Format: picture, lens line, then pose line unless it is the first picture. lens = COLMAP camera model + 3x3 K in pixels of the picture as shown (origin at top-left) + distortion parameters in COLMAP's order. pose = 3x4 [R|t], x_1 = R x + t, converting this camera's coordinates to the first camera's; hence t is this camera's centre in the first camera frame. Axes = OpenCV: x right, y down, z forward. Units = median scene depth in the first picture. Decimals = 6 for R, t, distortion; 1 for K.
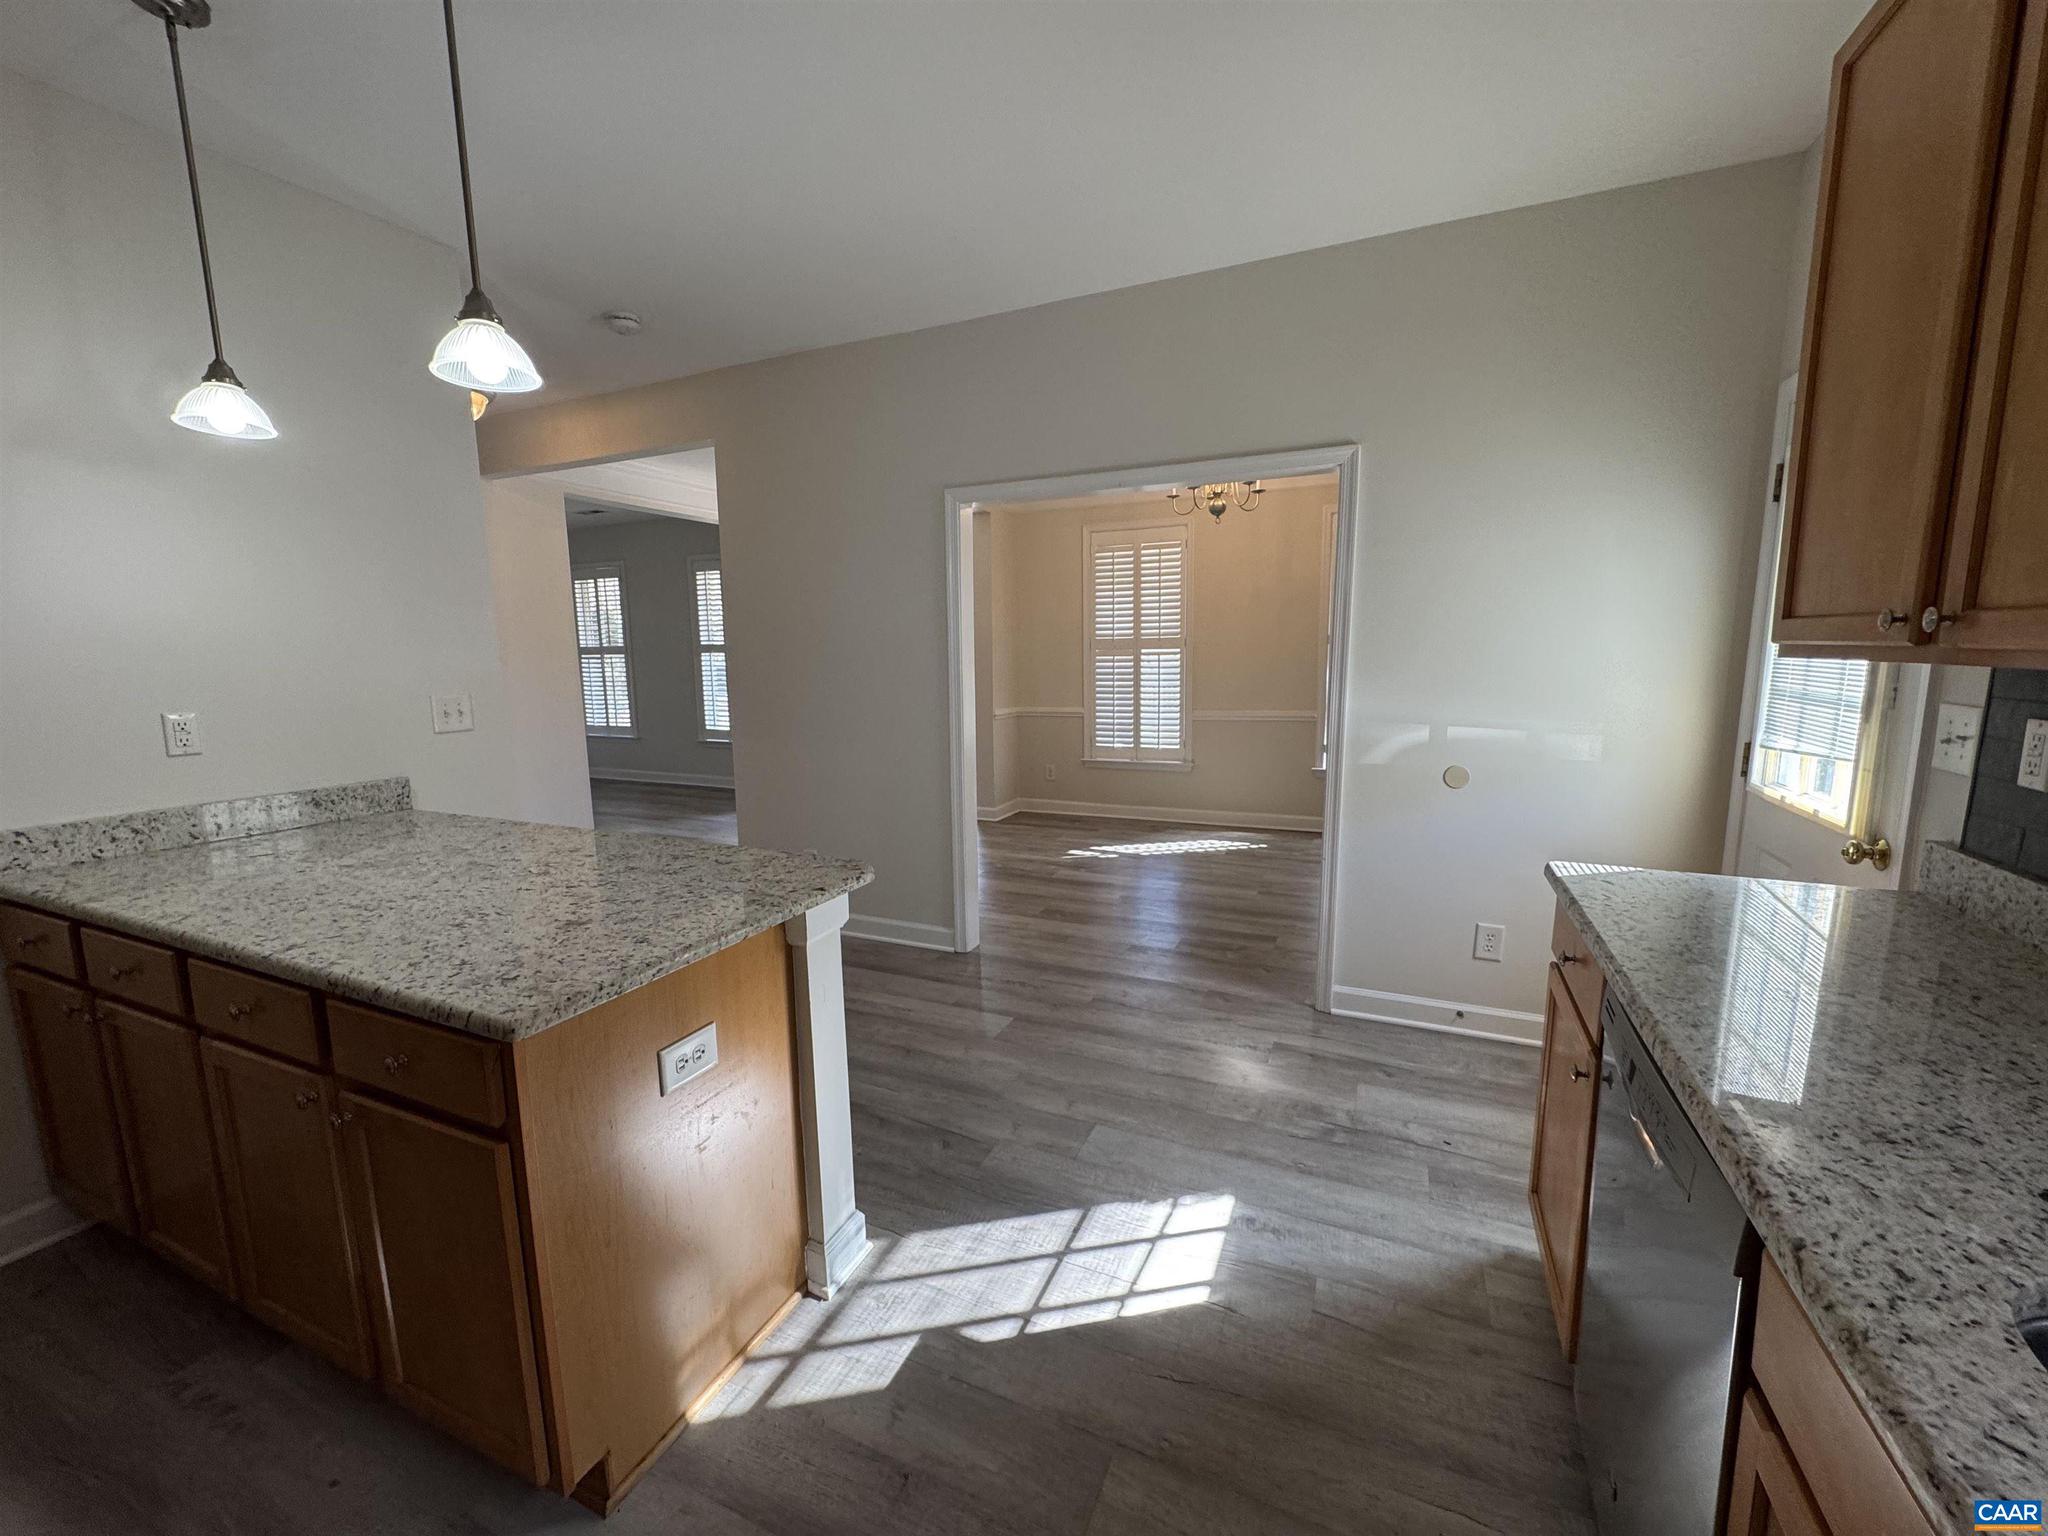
lens RADIAL K [[818.1, 0, 1023.1], [0, 818.1, 766.7], [0, 0, 1]] dist [0.000100, 0.000346]
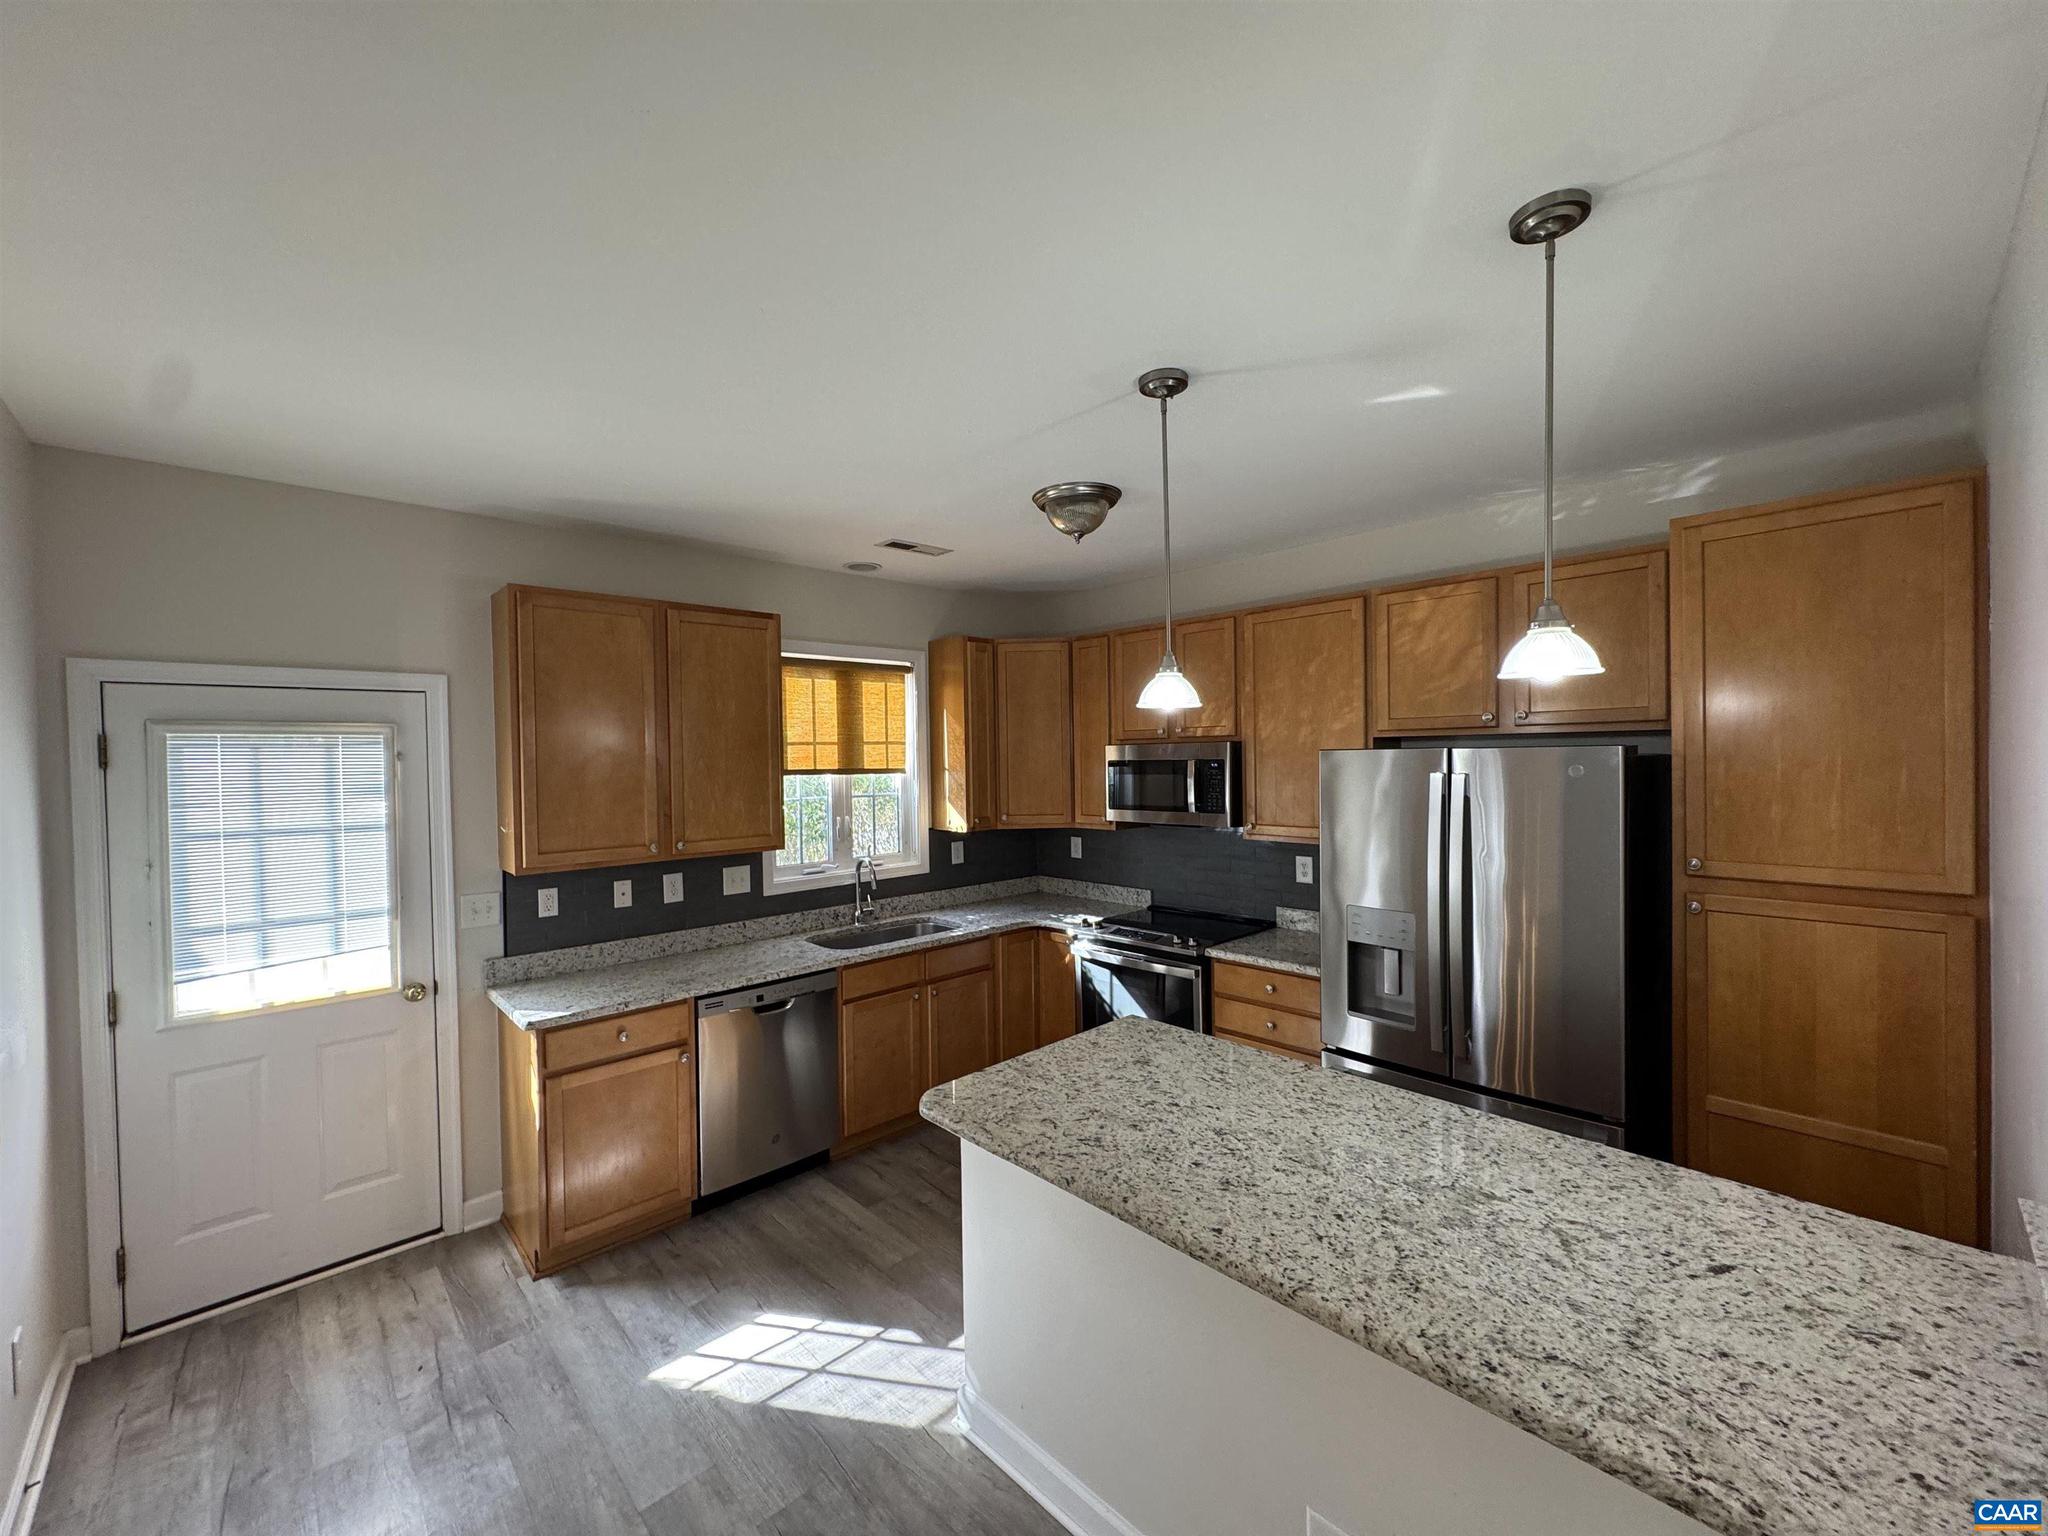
lens RADIAL K [[818.1, 0, 1022.1], [0, 818.1, 765.5], [0, 0, 1]] dist [0.000100, 0.000346]
pose [[-0.924197, 0.027973, 0.380890, -0.302804], [0.087826, 0.986152, 0.140677, -0.187585], [-0.371680, 0.163466, -0.913856, 0.769718]]
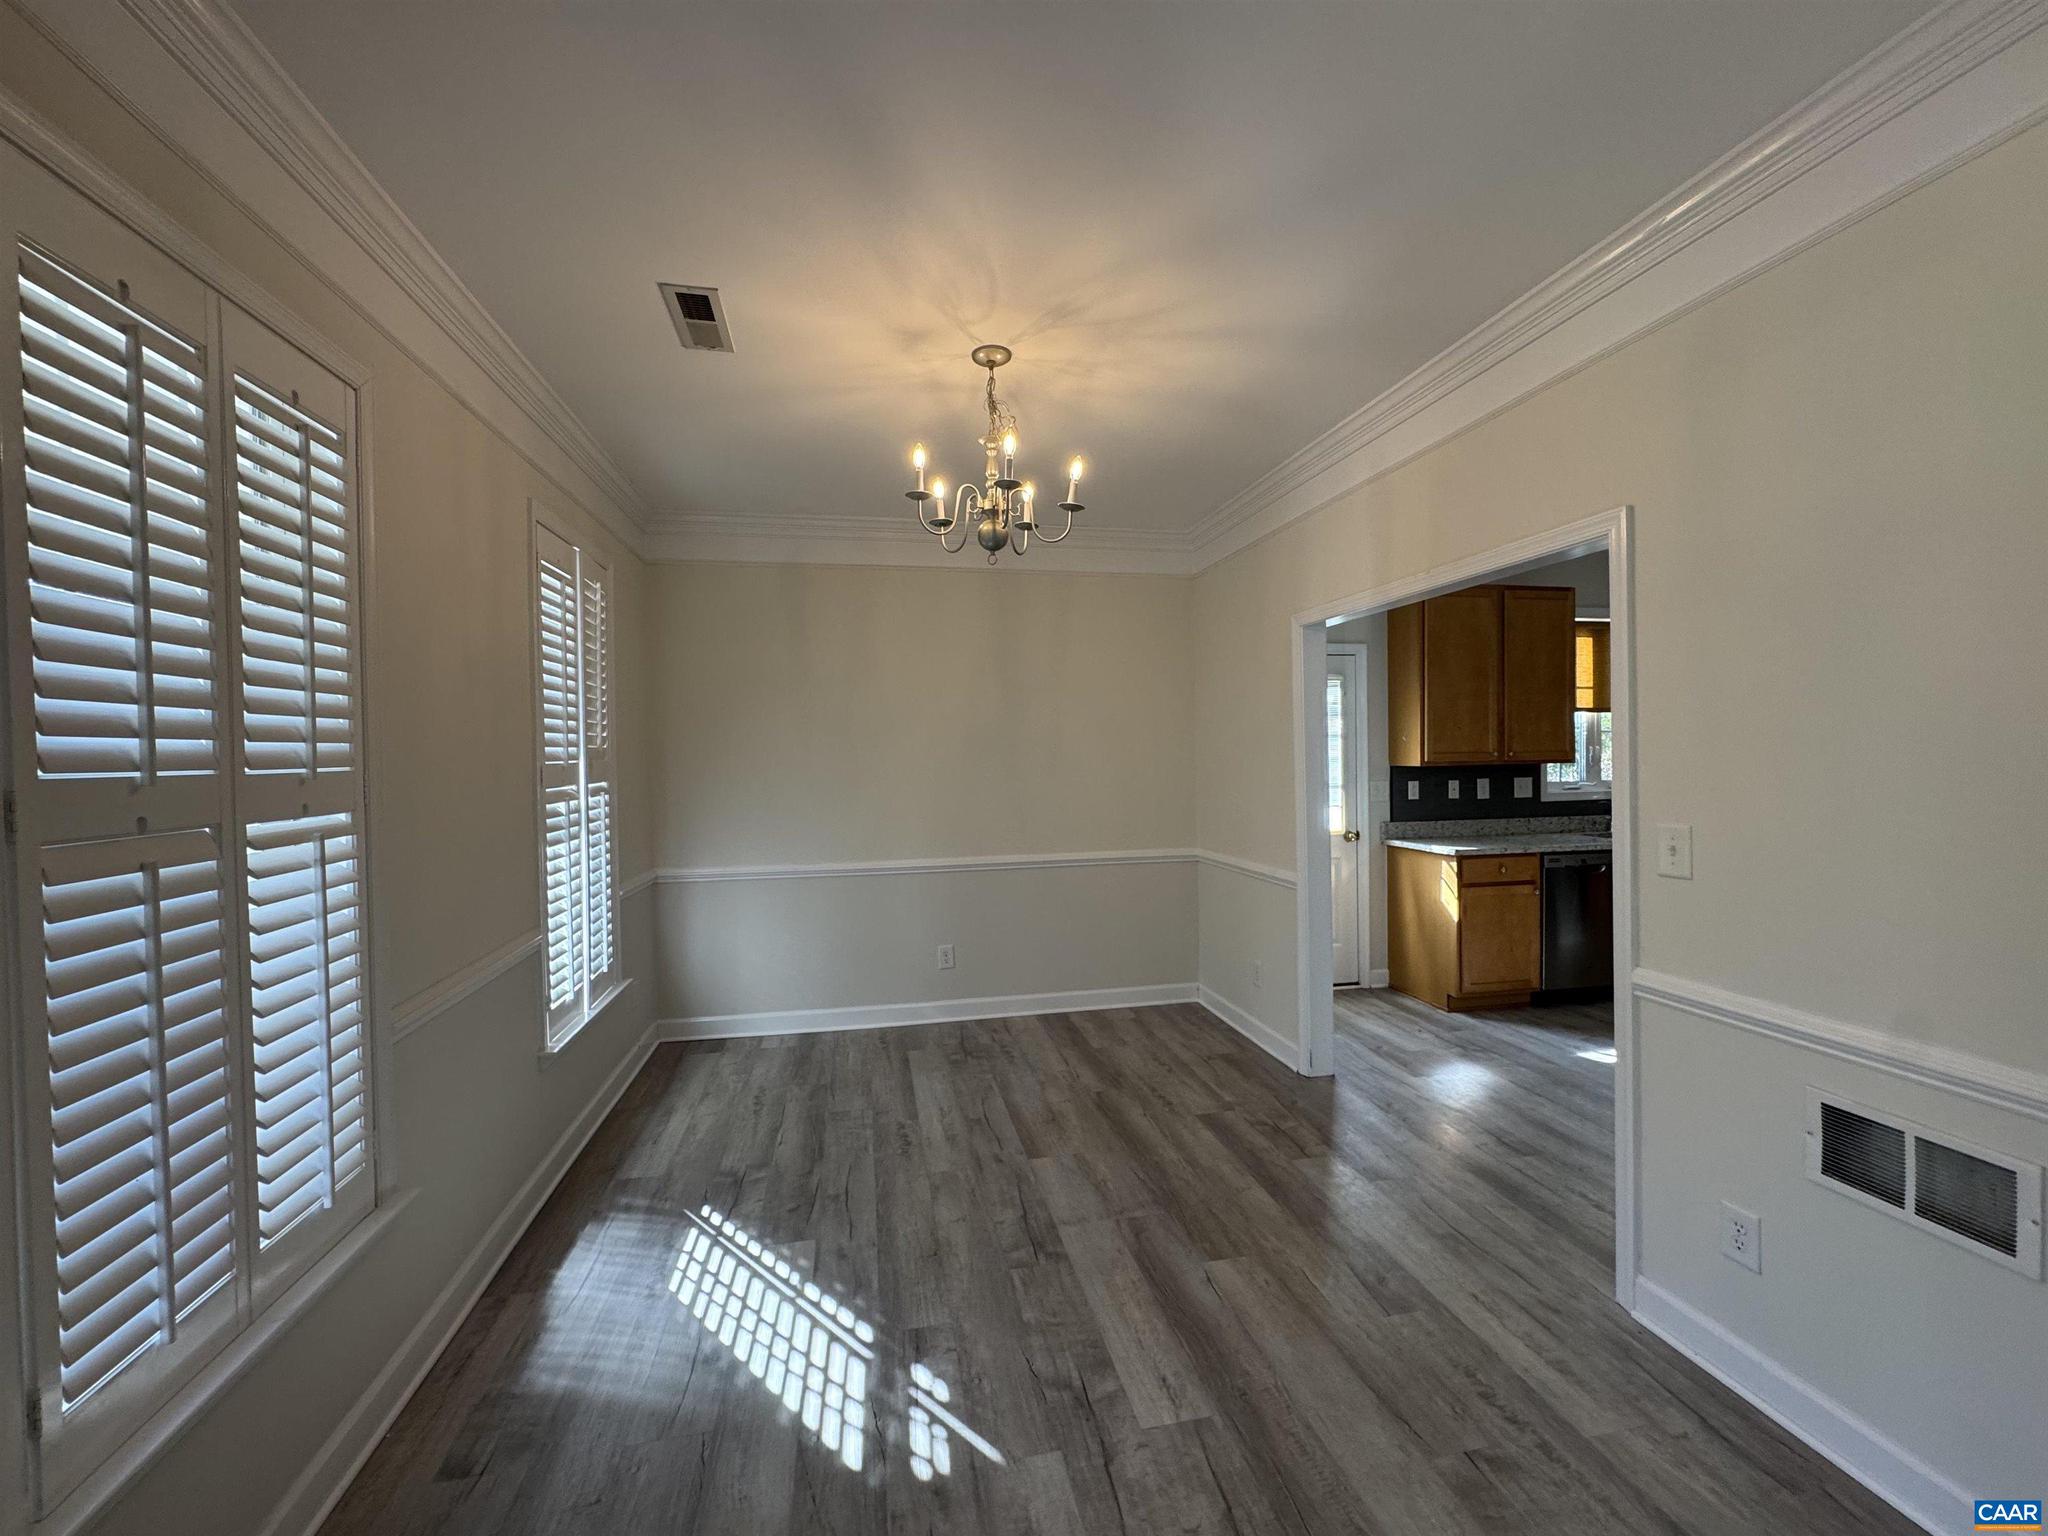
lens RADIAL K [[818.1, 0, 1018.0], [0, 818.1, 775.4], [0, 0, 1]] dist [0.000100, 0.000346]
pose [[-0.580548, 0.004783, 0.814212, -0.228845], [0.144063, 0.984810, 0.096934, -0.207506], [-0.801380, 0.173572, -0.572418, 1.339784]]
